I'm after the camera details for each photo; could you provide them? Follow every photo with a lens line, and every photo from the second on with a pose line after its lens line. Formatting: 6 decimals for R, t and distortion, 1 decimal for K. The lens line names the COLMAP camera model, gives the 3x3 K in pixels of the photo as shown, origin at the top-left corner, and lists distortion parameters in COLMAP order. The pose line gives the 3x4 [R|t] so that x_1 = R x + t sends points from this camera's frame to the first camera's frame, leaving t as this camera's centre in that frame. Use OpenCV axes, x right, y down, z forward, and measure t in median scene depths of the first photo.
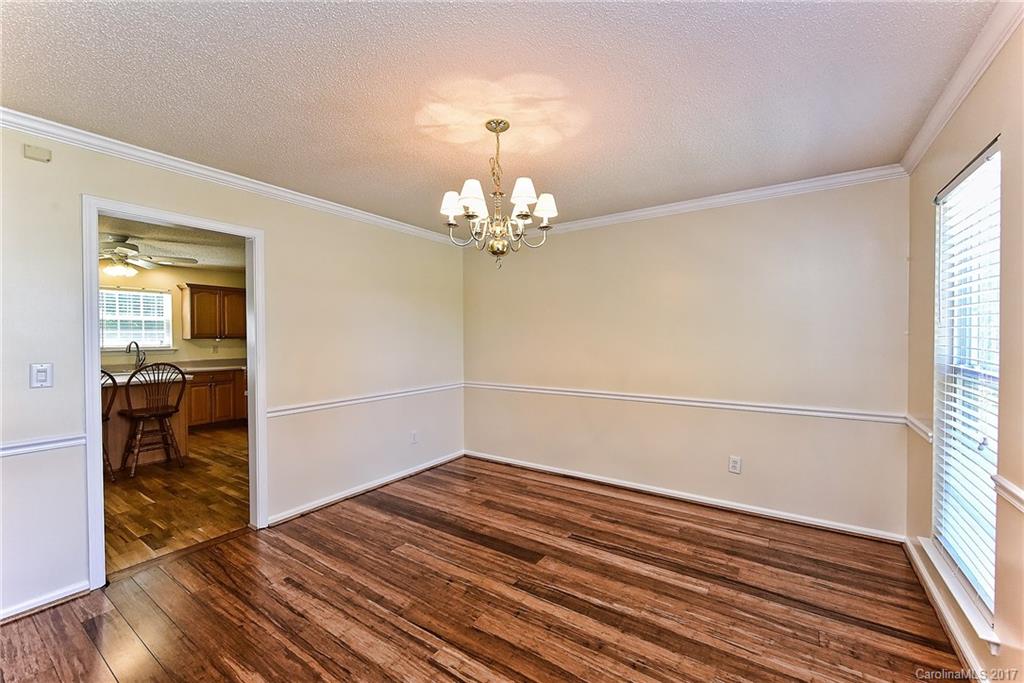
lens RADIAL K [[428.1, 0, 515.2], [0, 428.1, 342.9], [0, 0, 1]] dist [0.000426, -0.000782]
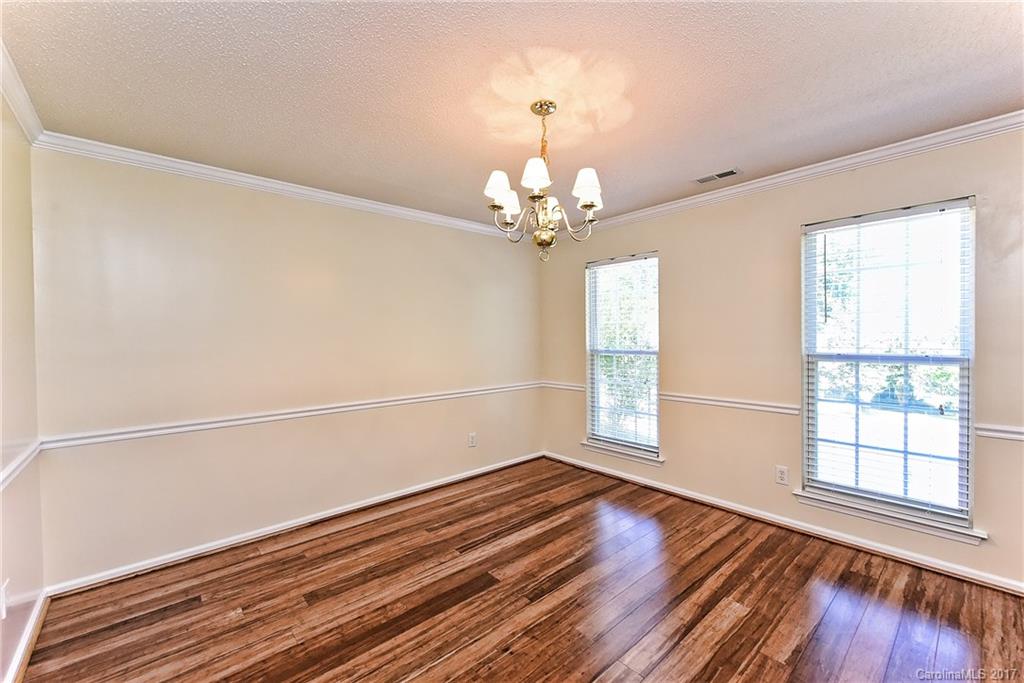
lens RADIAL K [[428.1, 0, 515.6], [0, 428.1, 340.7], [0, 0, 1]] dist [0.000426, -0.000782]
pose [[0.220216, -0.007953, 0.975419, -0.729701], [0.028650, 0.999588, 0.001682, -0.001375], [-0.975030, 0.027575, 0.220353, 0.651731]]
